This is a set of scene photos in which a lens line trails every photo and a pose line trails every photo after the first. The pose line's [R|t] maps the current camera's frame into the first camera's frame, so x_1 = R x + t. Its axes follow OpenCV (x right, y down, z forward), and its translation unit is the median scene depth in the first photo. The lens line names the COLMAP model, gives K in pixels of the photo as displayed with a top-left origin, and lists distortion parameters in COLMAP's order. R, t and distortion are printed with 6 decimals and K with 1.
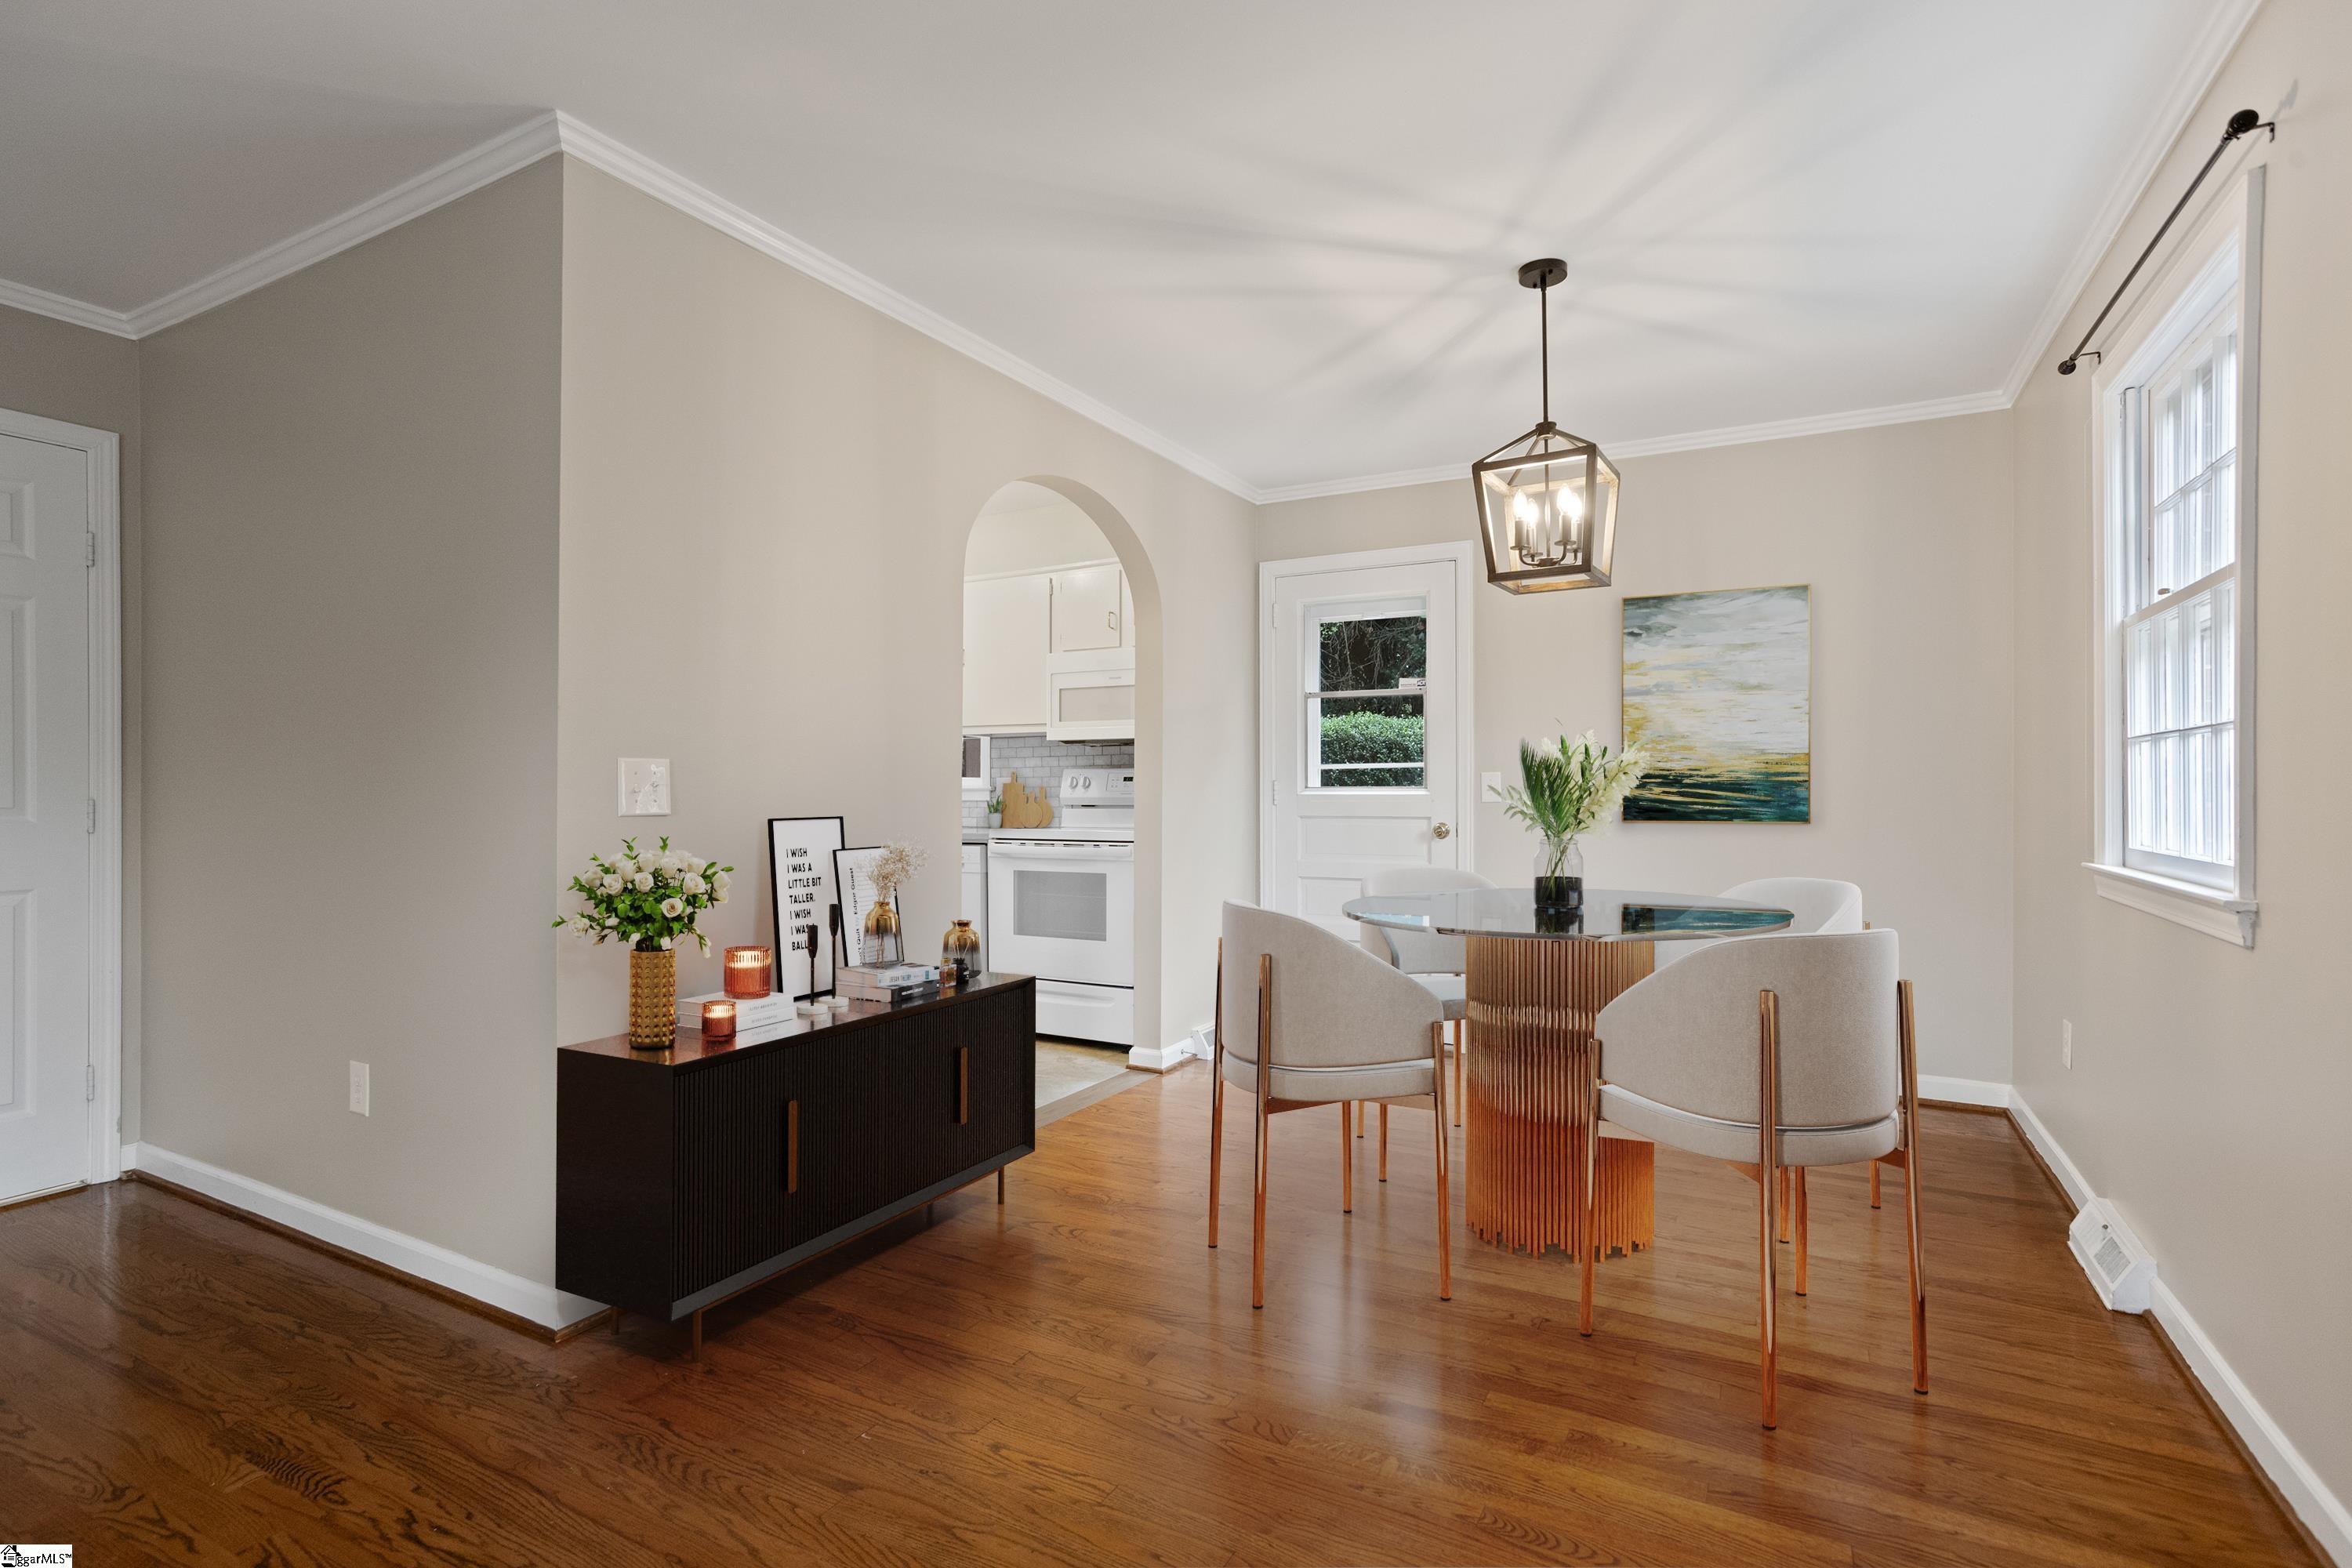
lens RADIAL K [[1148.8, 0, 1174.7], [0, 1148.8, 795.6], [0, 0, 1]] dist [0.000415, 0.000197]
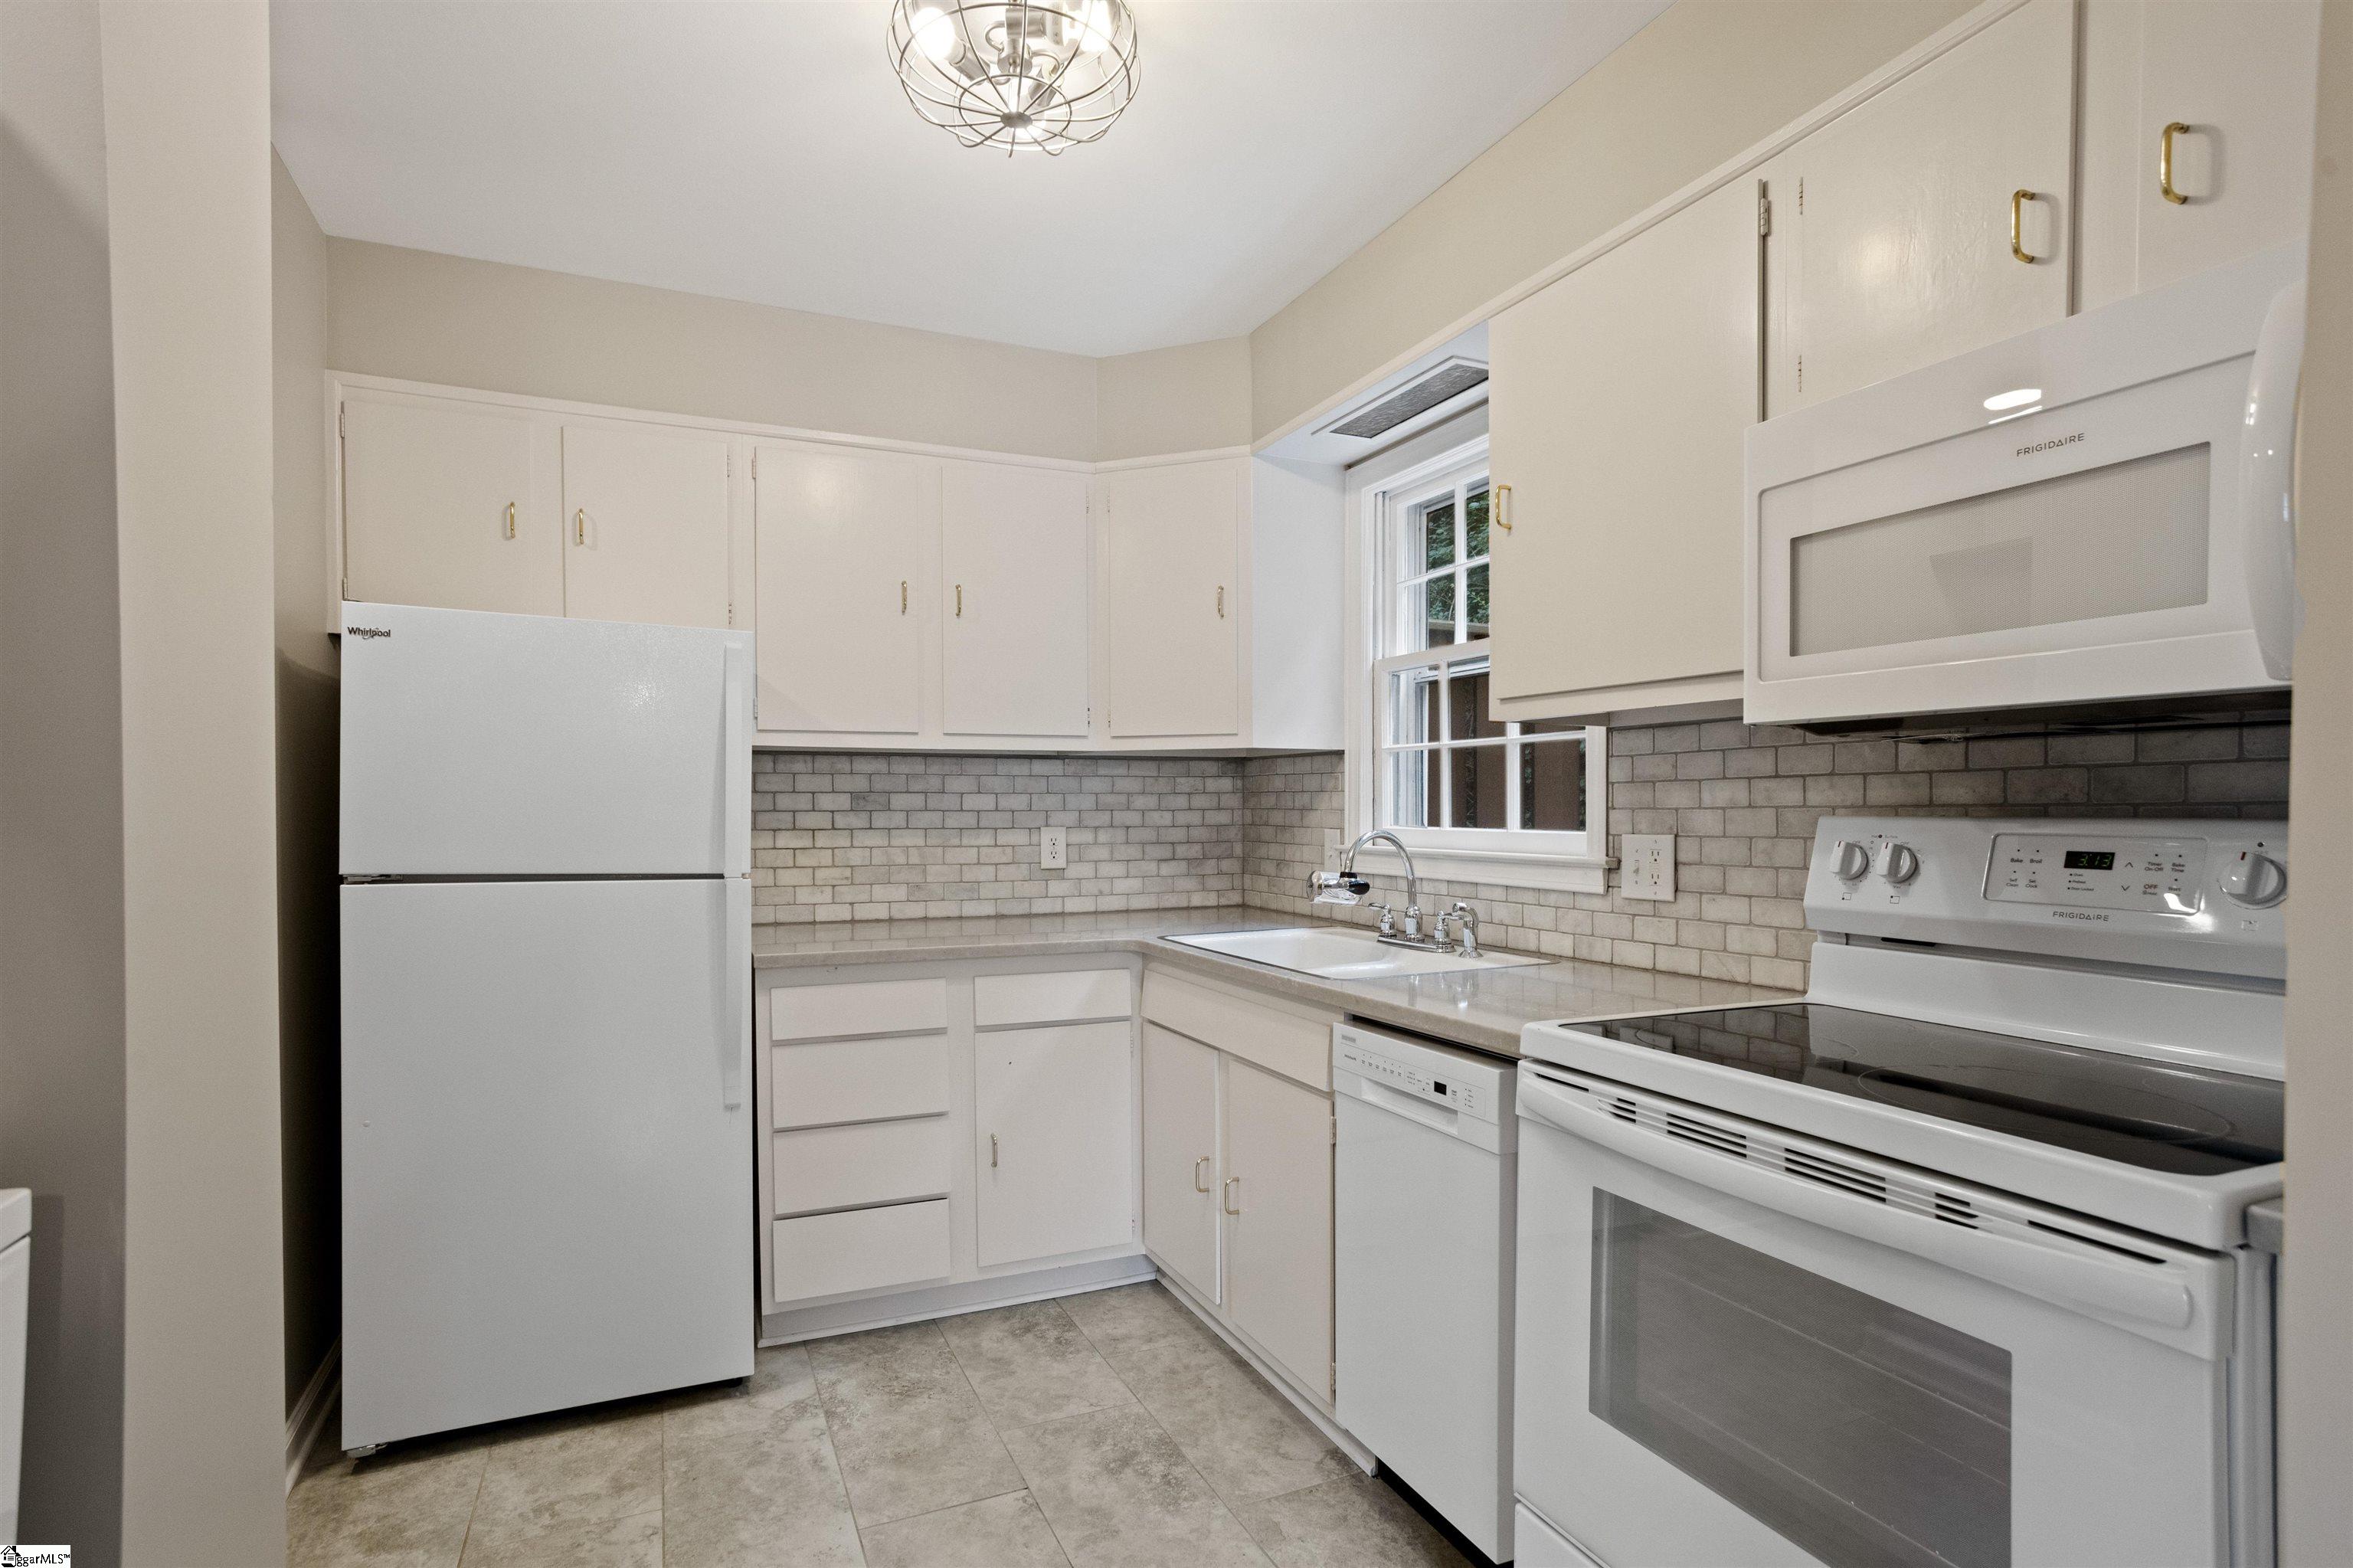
lens RADIAL K [[1179.4, 0, 1138.0], [0, 1179.4, 813.7], [0, 0, 1]] dist [0.000538, 0.000416]
pose [[0.795521, 0.006582, -0.605890, -0.049412], [-0.005304, 0.999978, 0.003899, -0.024695], [0.605903, 0.000112, 0.795539, 0.637769]]
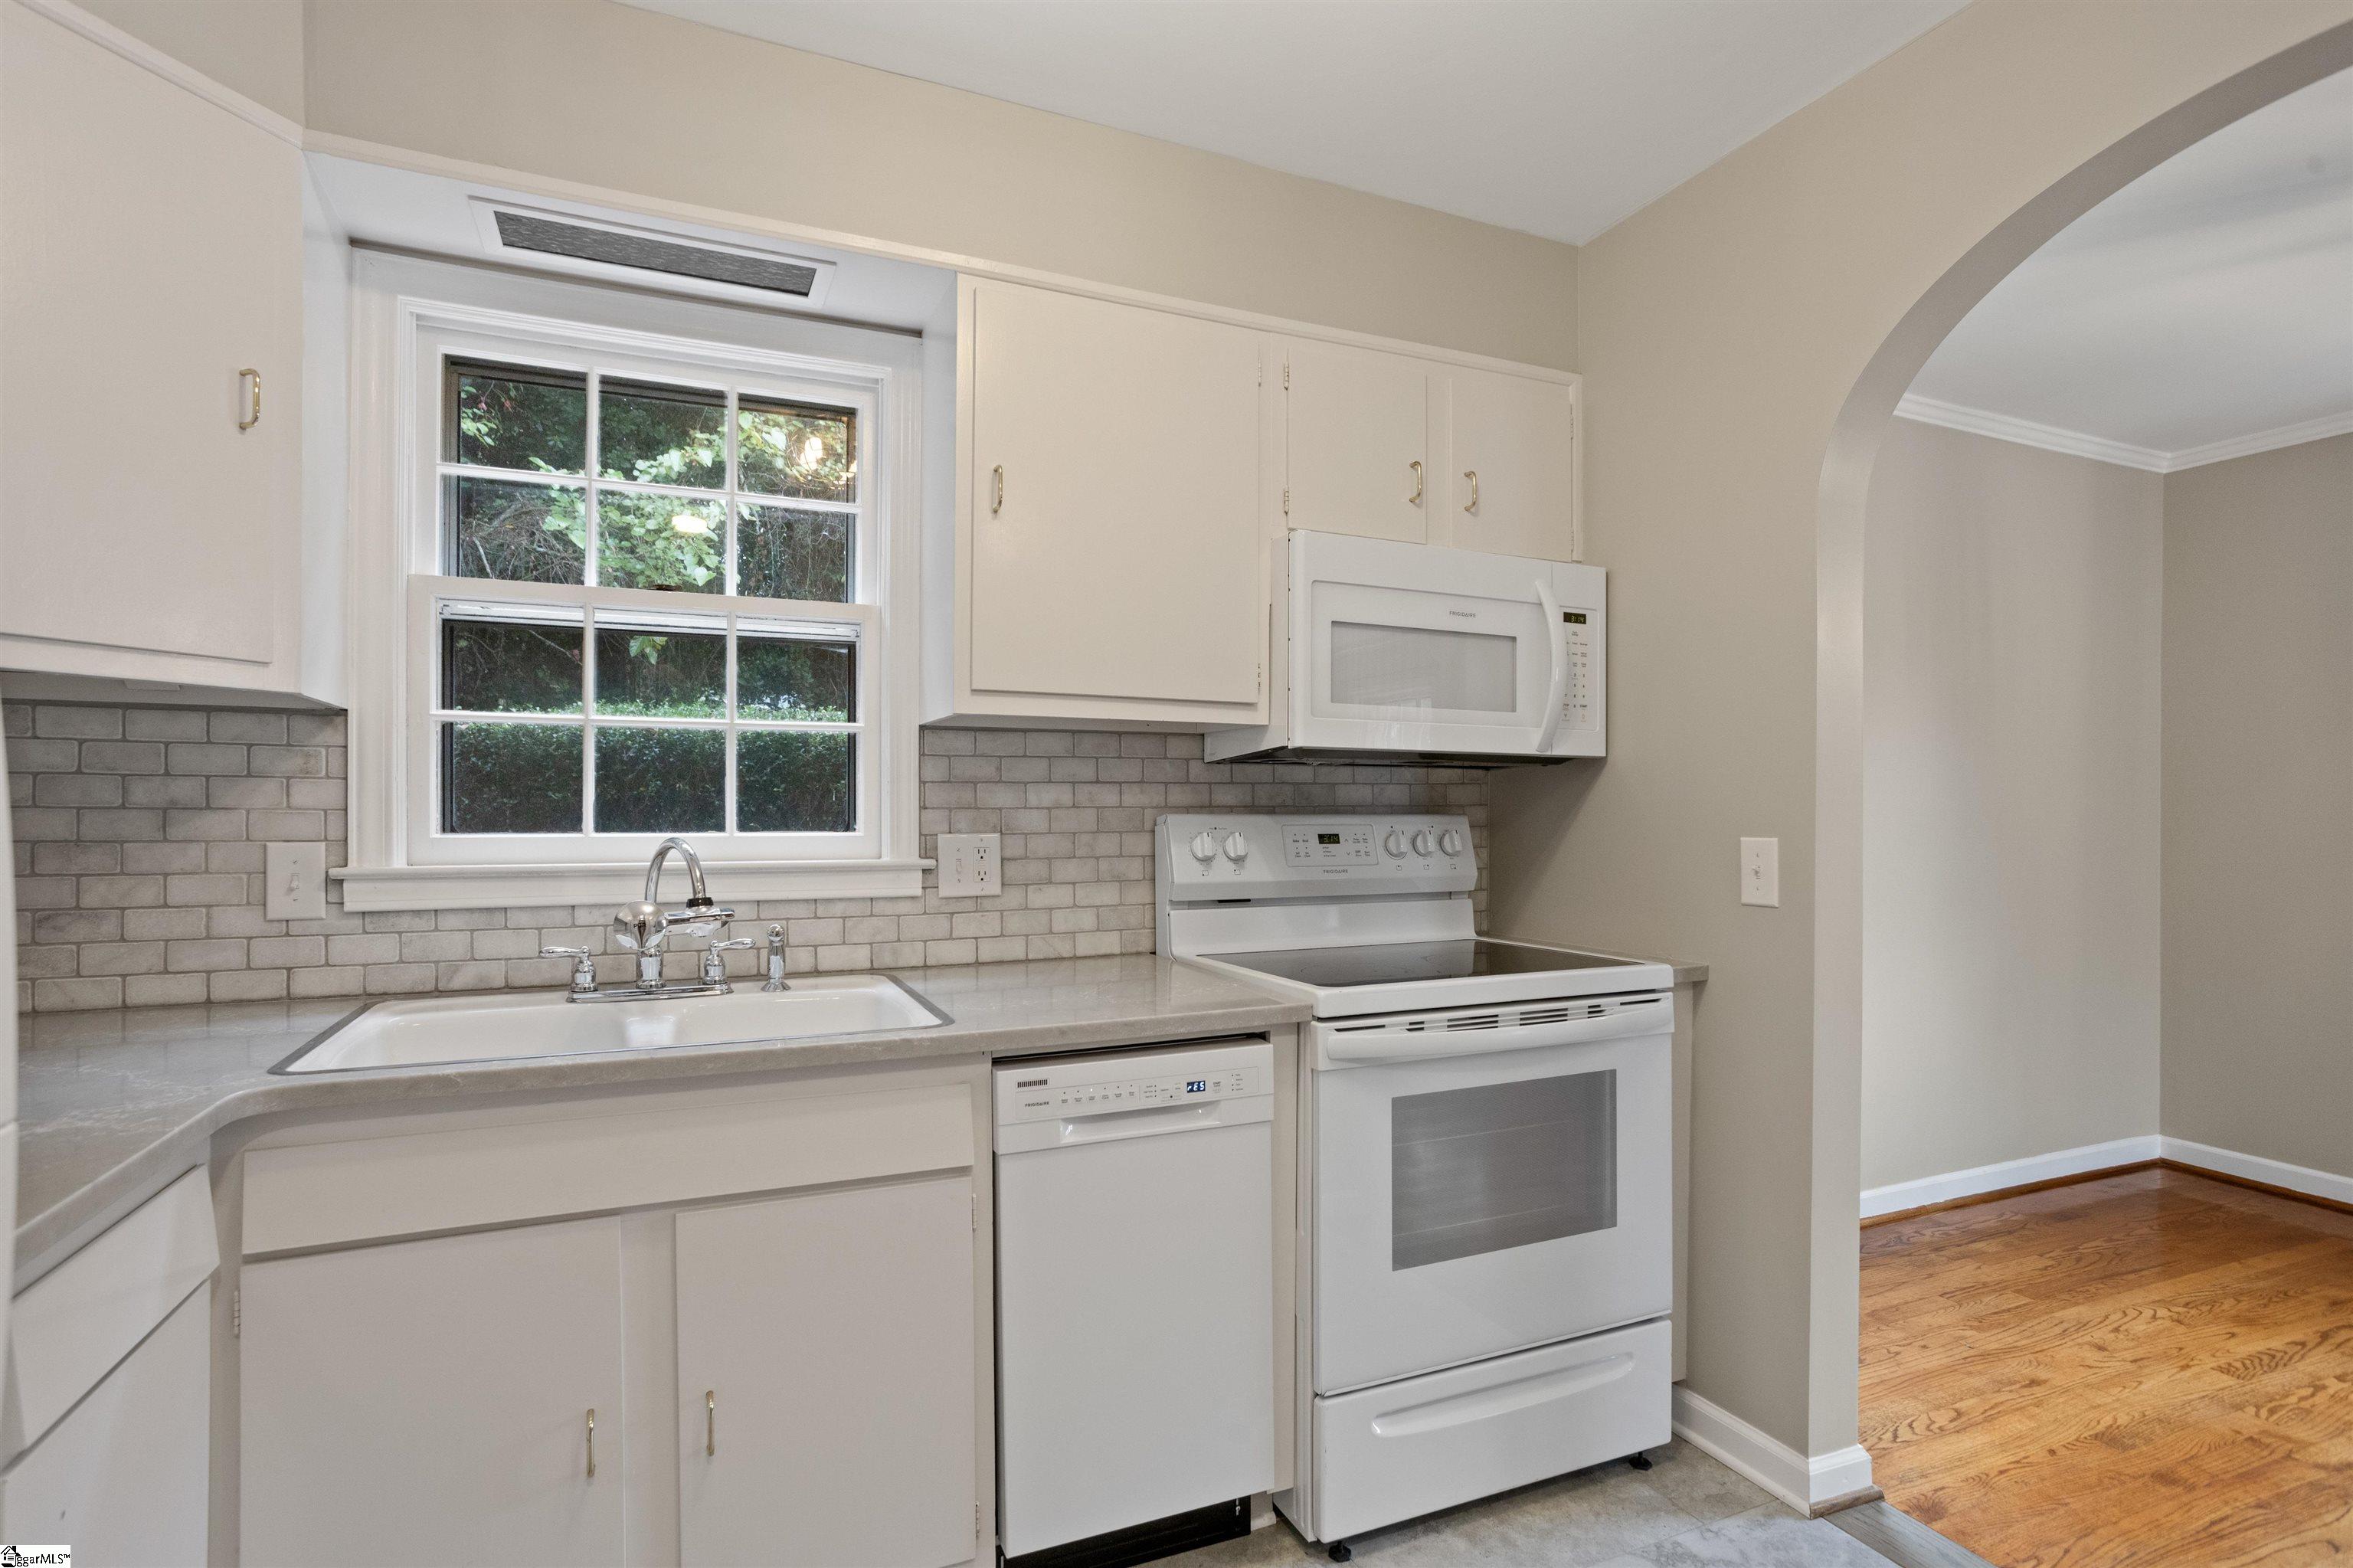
lens RADIAL K [[1149.3, 0, 1175.2], [0, 1149.3, 795.6], [0, 0, 1]] dist [0.000415, 0.000197]
pose [[0.608541, 0.018488, 0.793307, -0.431526], [0.002168, 0.999686, -0.024960, -0.019956], [-0.793520, 0.016909, 0.608310, 0.758244]]
